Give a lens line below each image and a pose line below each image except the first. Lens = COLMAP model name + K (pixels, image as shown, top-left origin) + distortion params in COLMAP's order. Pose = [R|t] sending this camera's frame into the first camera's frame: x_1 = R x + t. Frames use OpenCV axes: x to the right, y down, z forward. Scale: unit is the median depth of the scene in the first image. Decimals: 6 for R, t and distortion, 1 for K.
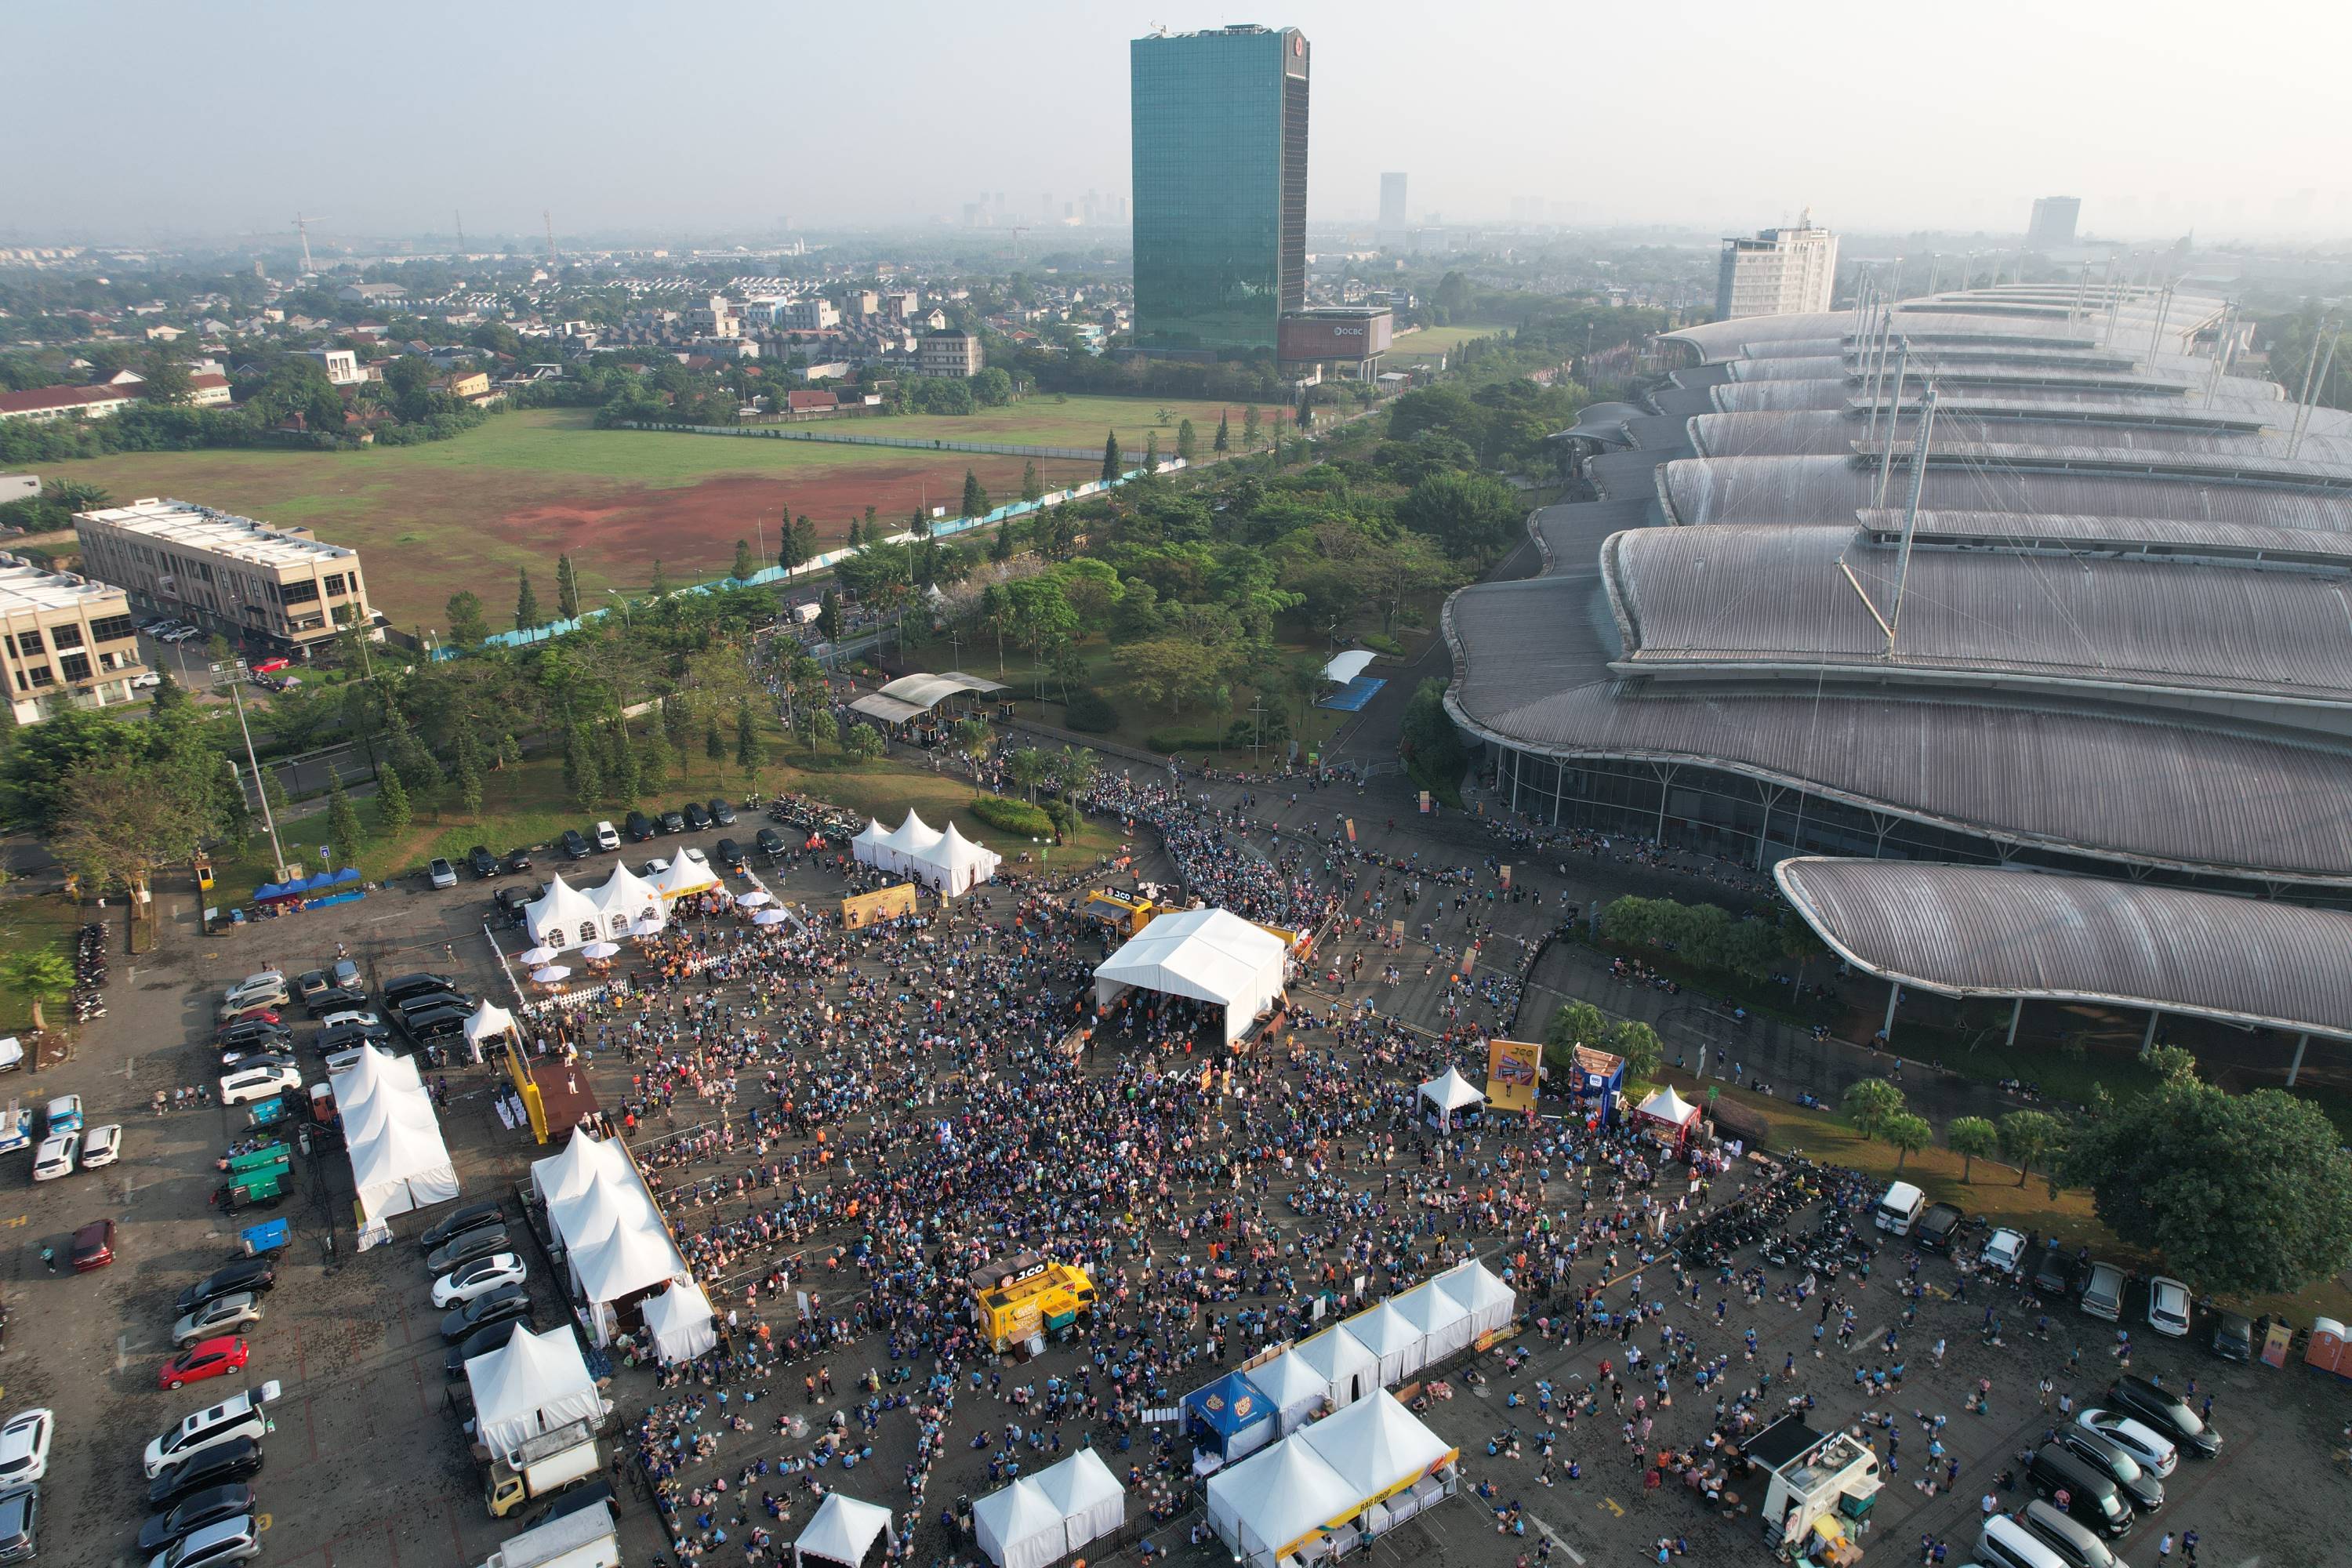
lens RADIAL K [[1497.4, 0, 1186.4], [0, 1497.4, 783.1], [0, 0, 1]] dist [-0.075991, 0.069952]
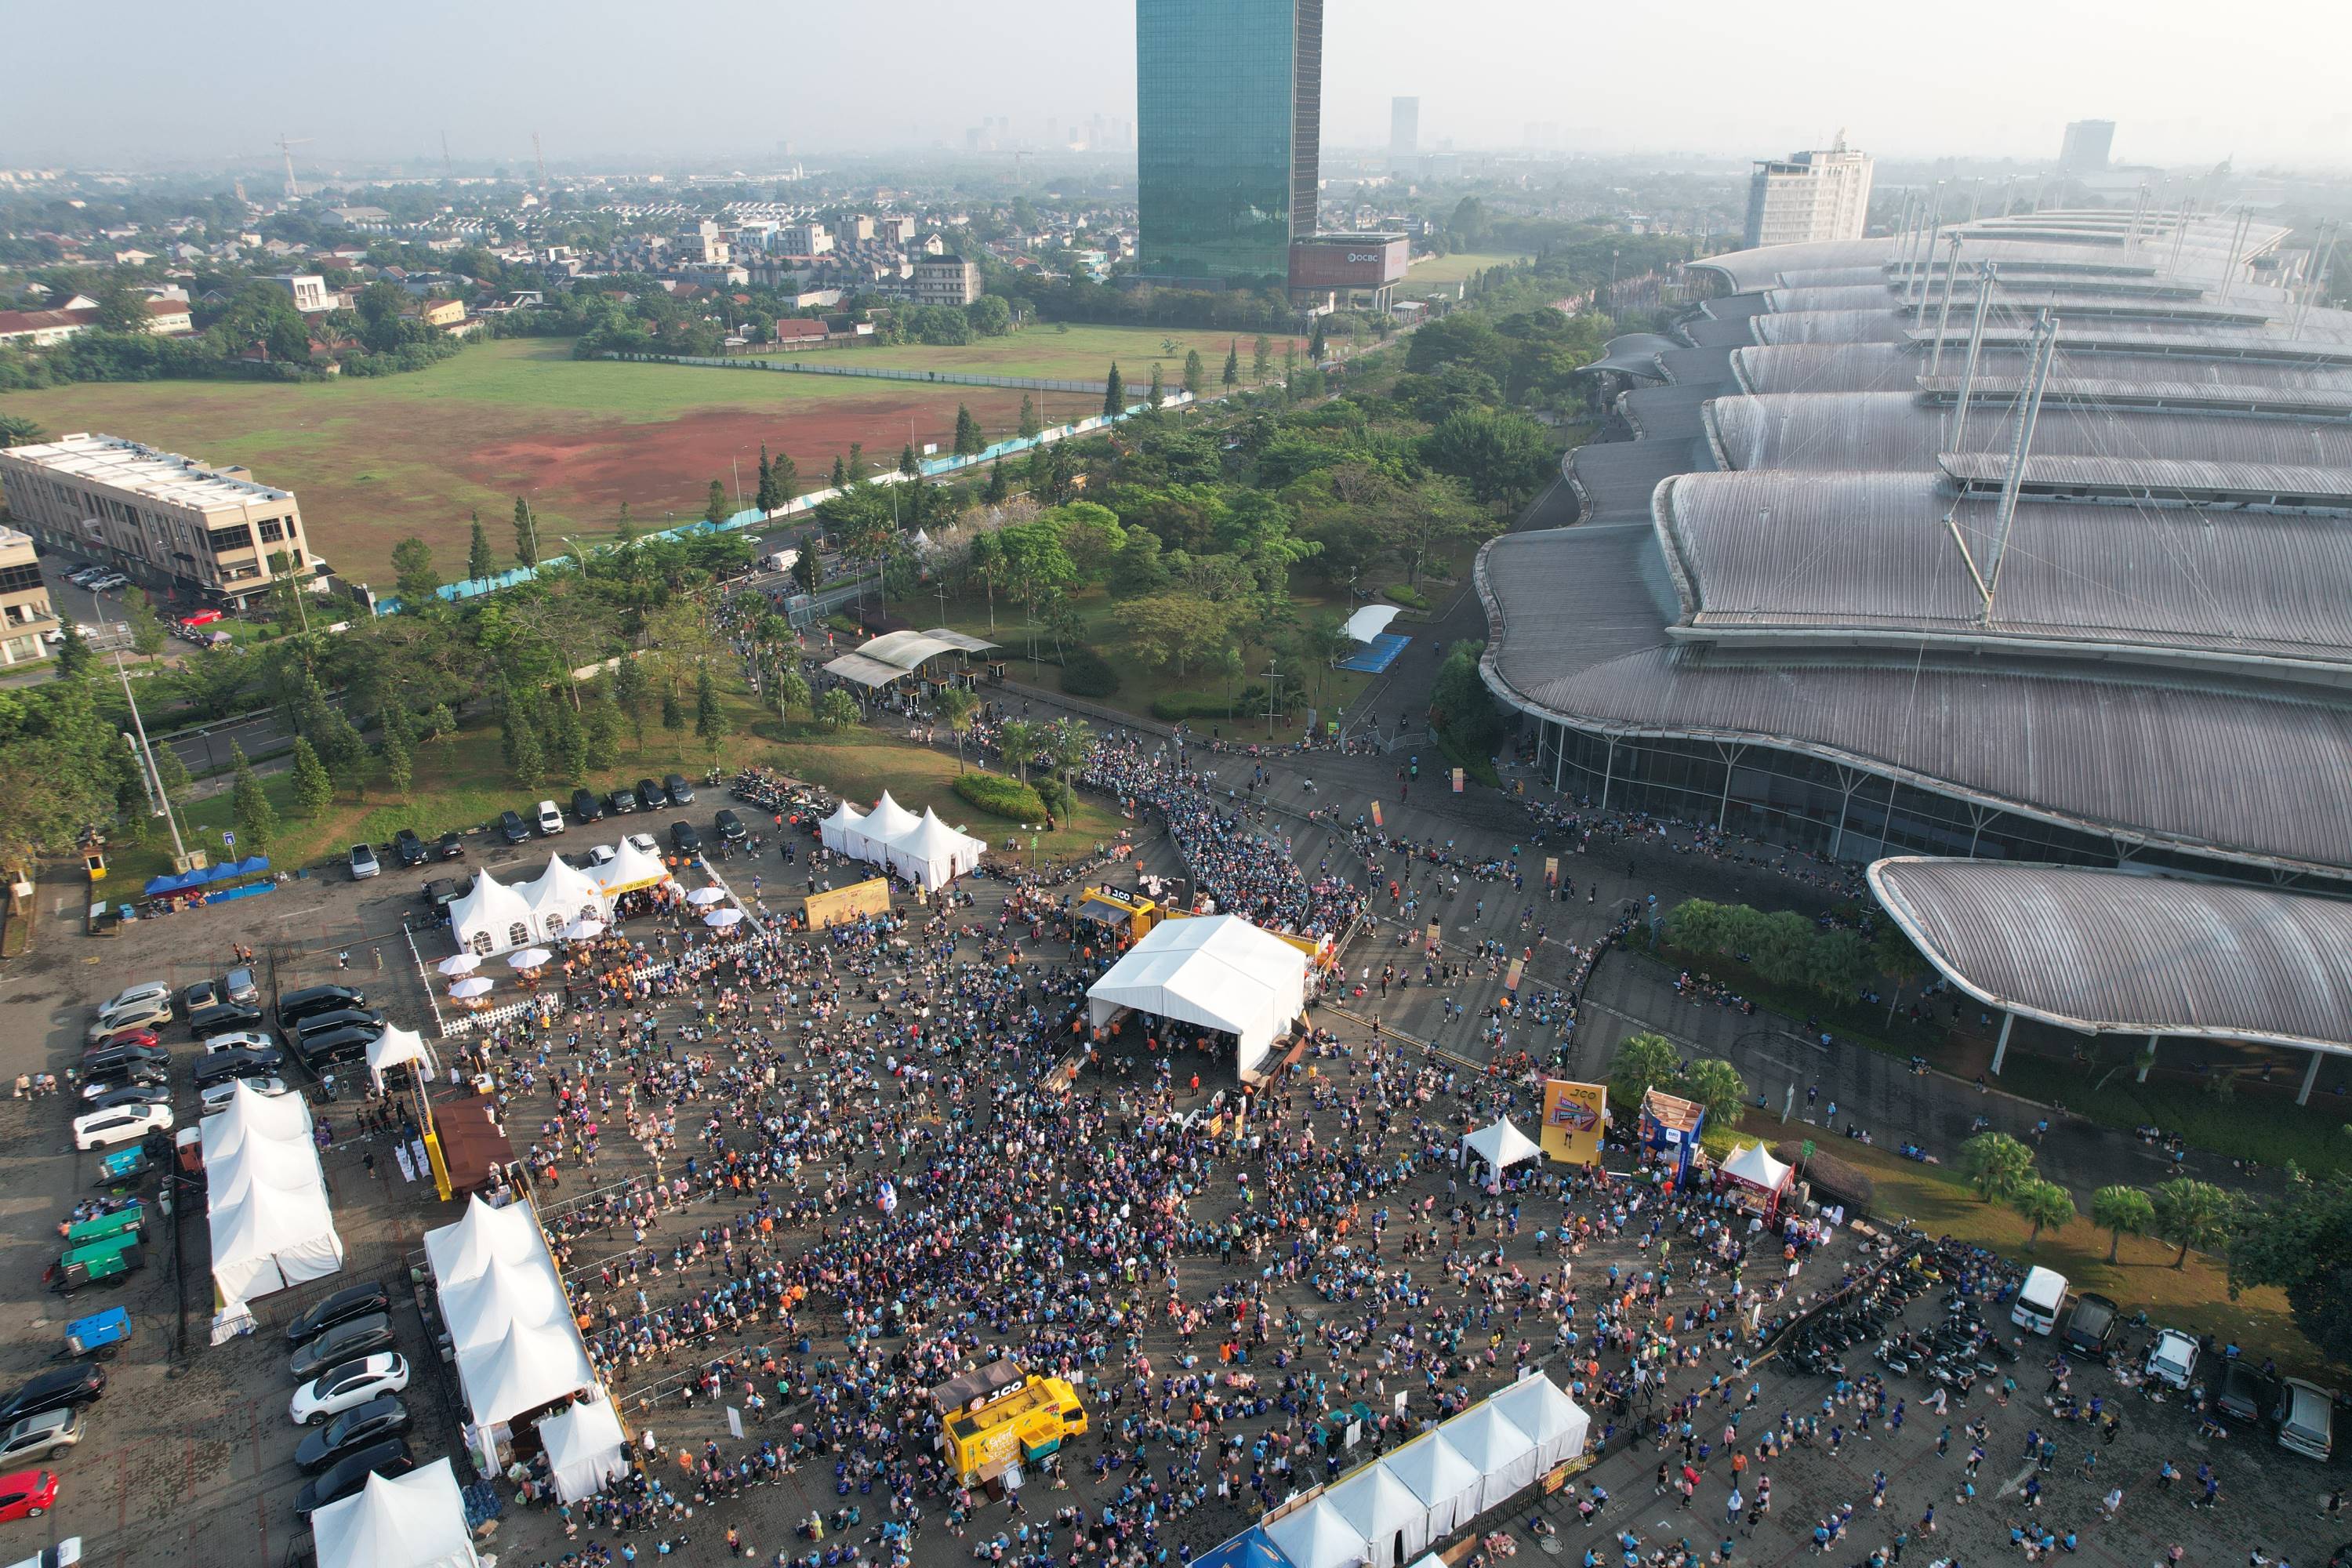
lens RADIAL K [[1497.4, 0, 1184.2], [0, 1497.4, 791.7], [0, 0, 1]] dist [-0.075991, 0.069952]
pose [[0.999983, 0.003597, -0.004547, -0.001572], [-0.003371, 0.998802, 0.048823, -0.026658], [0.004717, -0.048806, 0.998797, 0.111858]]
